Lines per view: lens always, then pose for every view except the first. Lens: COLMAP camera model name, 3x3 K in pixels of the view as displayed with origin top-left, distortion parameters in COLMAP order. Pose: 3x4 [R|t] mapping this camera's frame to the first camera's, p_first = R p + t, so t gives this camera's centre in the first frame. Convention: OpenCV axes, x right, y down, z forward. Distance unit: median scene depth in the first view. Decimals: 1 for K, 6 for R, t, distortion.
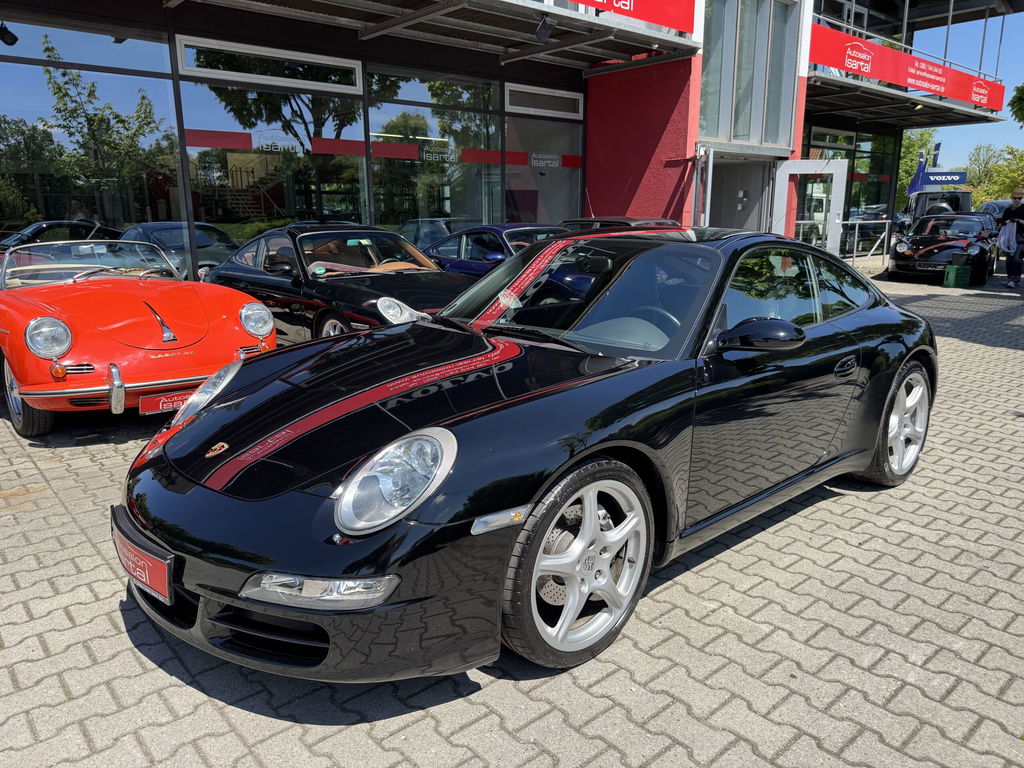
lens RADIAL K [[737.0, 0, 512.0], [0, 737.0, 384.0], [0, 0, 1]] dist [-0.022565, 0.000079]
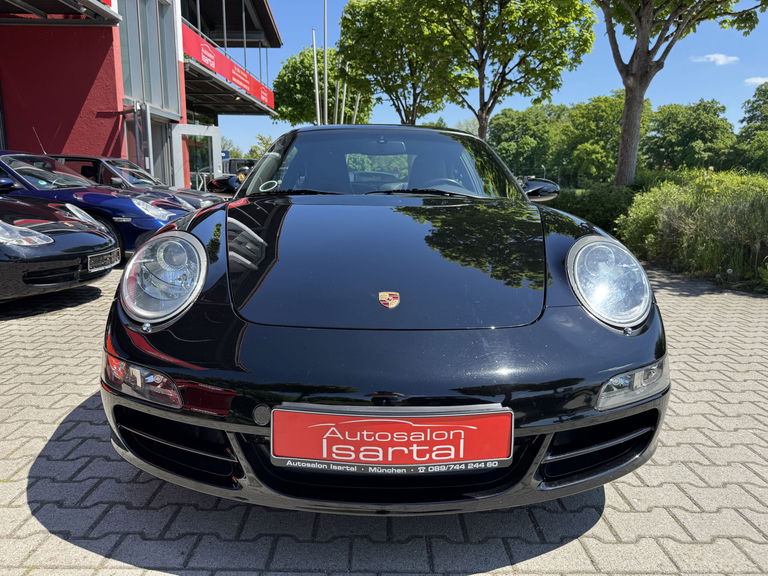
lens RADIAL K [[552.8, 0, 384.0], [0, 552.8, 288.0], [0, 0, 1]] dist [-0.022565, 0.000079]
pose [[0.647545, -0.117134, 0.752971, -0.161203], [0.145997, 0.988881, 0.028277, 0.010606], [-0.747911, 0.091620, 0.657446, 0.109245]]
